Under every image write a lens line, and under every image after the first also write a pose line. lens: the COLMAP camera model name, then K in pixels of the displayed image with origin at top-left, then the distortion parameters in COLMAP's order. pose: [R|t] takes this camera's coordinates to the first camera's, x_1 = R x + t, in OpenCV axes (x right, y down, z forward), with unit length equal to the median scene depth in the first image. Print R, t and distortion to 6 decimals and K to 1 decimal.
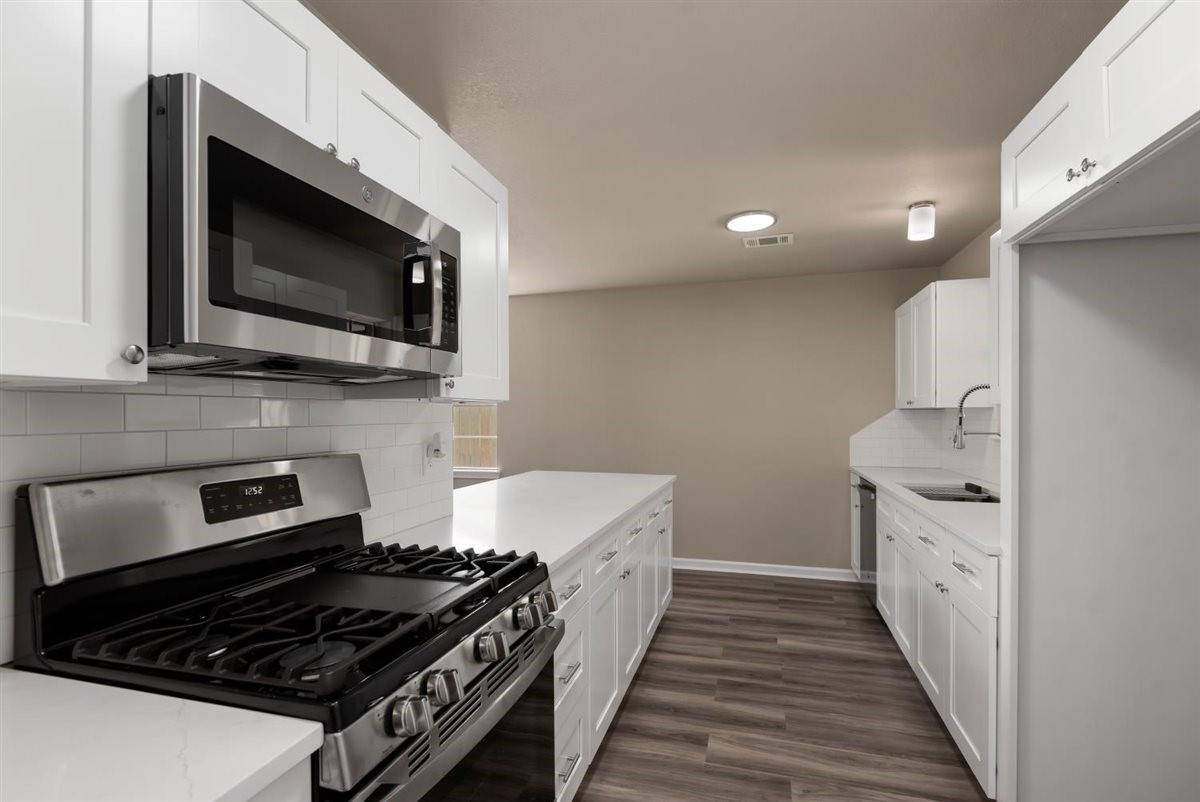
lens RADIAL K [[553.2, 0, 599.1], [0, 553.2, 404.5], [0, 0, 1]] dist [0.035195, -0.023066]
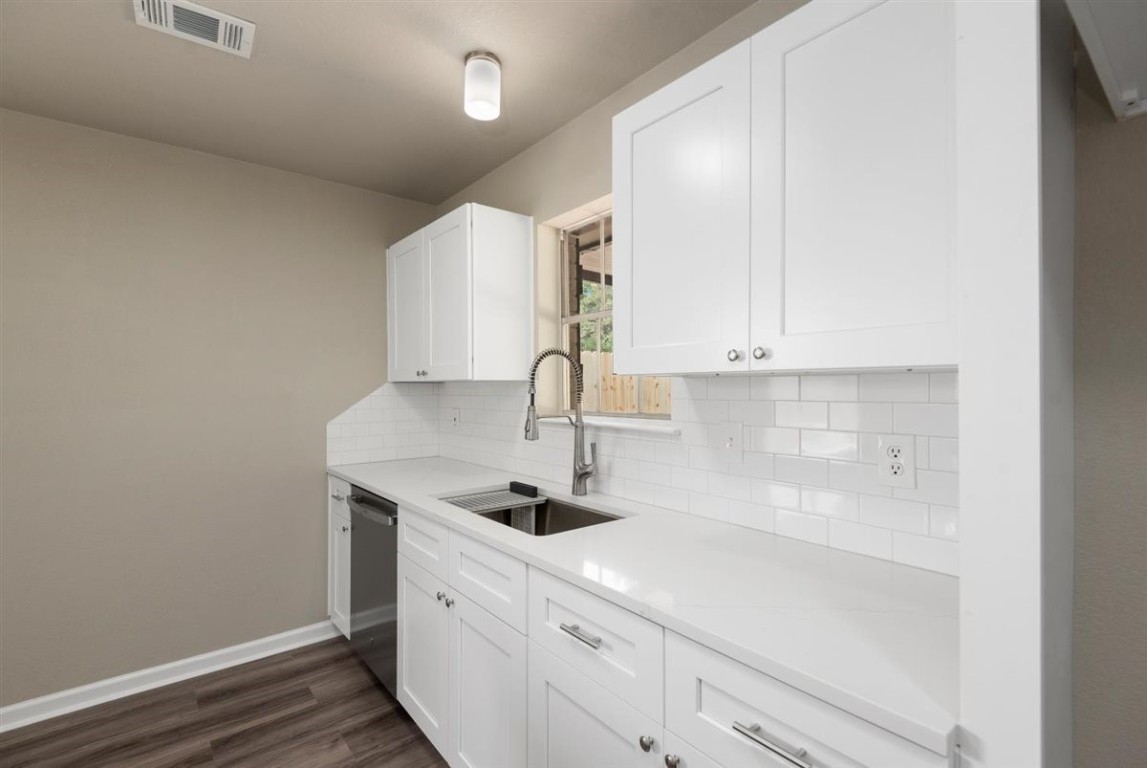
lens RADIAL K [[528.7, 0, 572.6], [0, 528.7, 387.4], [0, 0, 1]] dist [0.035195, -0.023066]
pose [[0.579089, -0.003434, 0.815257, 0.120575], [-0.008749, 0.999907, 0.010427, 0.006246], [-0.815217, -0.013171, 0.579005, 0.482160]]
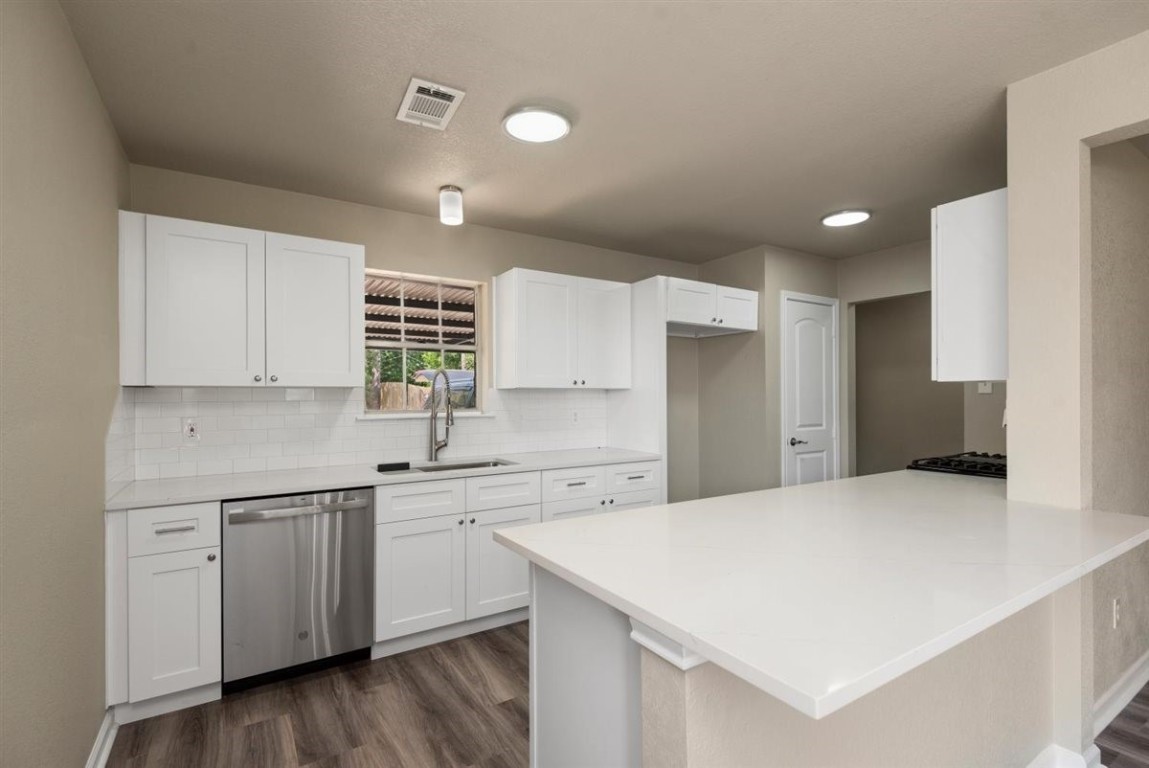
lens RADIAL K [[529.7, 0, 573.6], [0, 529.7, 387.4], [0, 0, 1]] dist [0.035195, -0.023066]
pose [[-0.750742, 0.018569, 0.660334, -0.199447], [-0.005612, 0.999390, -0.034484, 0.032267], [-0.660572, -0.029594, -0.750180, 1.343490]]
